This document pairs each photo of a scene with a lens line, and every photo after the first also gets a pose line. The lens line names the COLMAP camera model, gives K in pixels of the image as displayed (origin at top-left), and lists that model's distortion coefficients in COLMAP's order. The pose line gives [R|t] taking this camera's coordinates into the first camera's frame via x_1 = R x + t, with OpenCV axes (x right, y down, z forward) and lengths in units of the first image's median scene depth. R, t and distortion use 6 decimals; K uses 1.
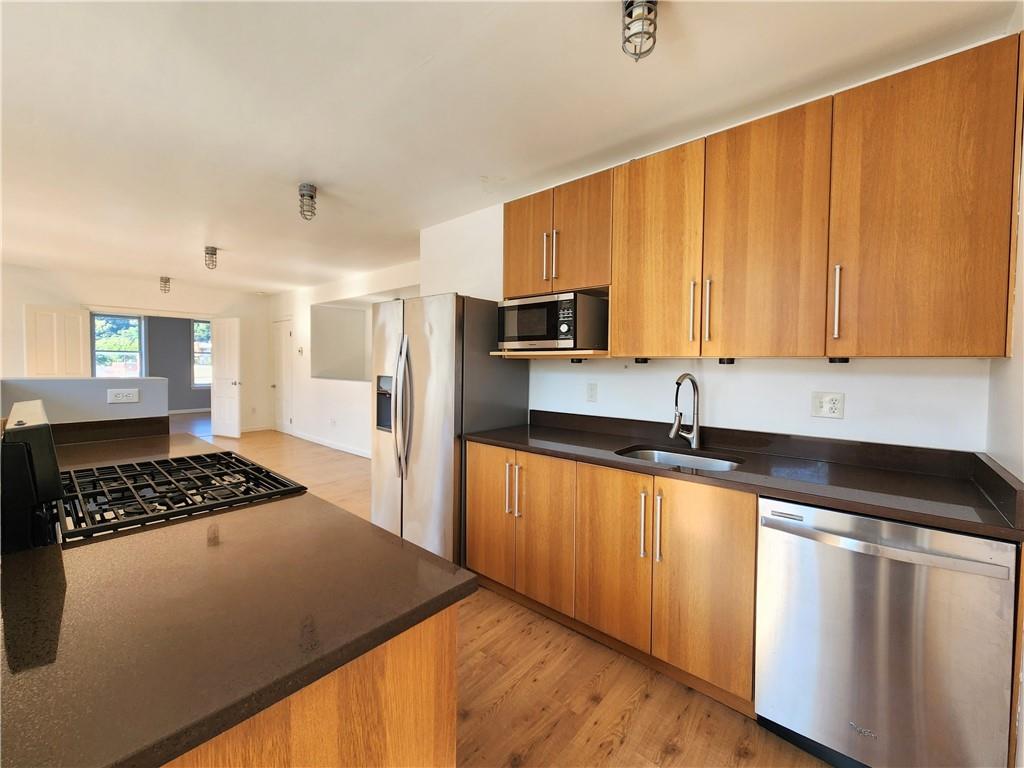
lens RADIAL K [[411.6, 0, 512.0], [0, 411.6, 384.0], [0, 0, 1]] dist [-0.000310, -0.000092]
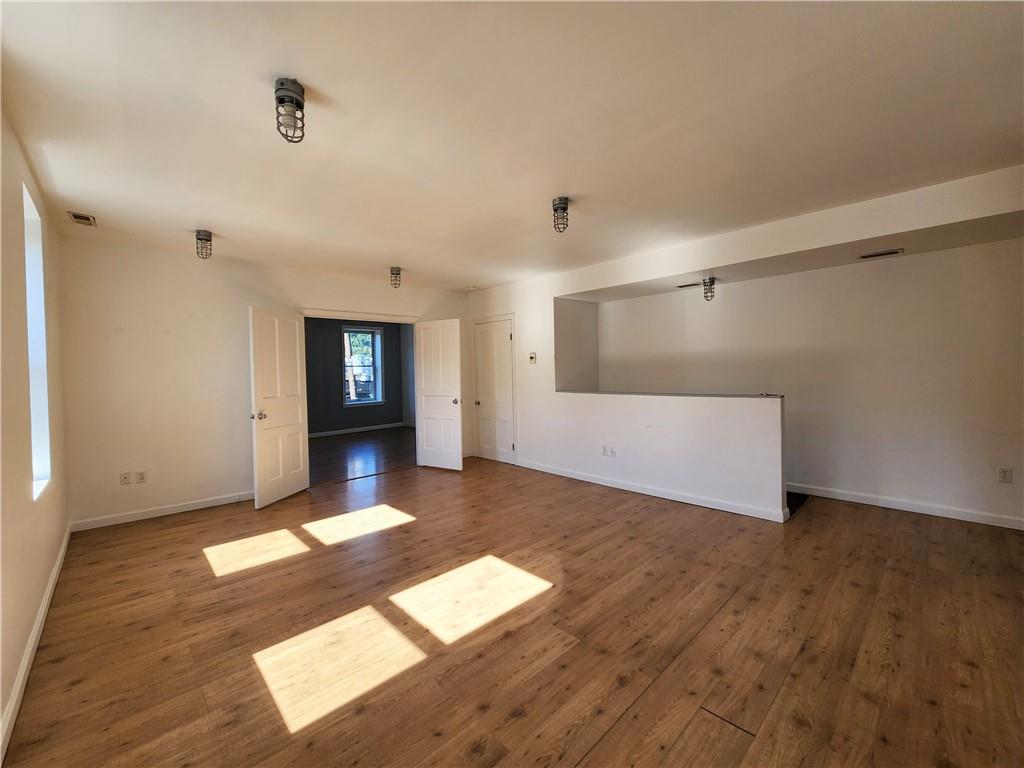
lens RADIAL K [[419.0, 0, 512.0], [0, 419.0, 384.0], [0, 0, 1]] dist [0.000651, 0.000020]
pose [[0.995118, -0.030615, -0.093828, -0.493793], [0.029256, 0.999447, -0.015827, -0.019672], [0.094260, 0.013004, 0.995463, 0.211502]]
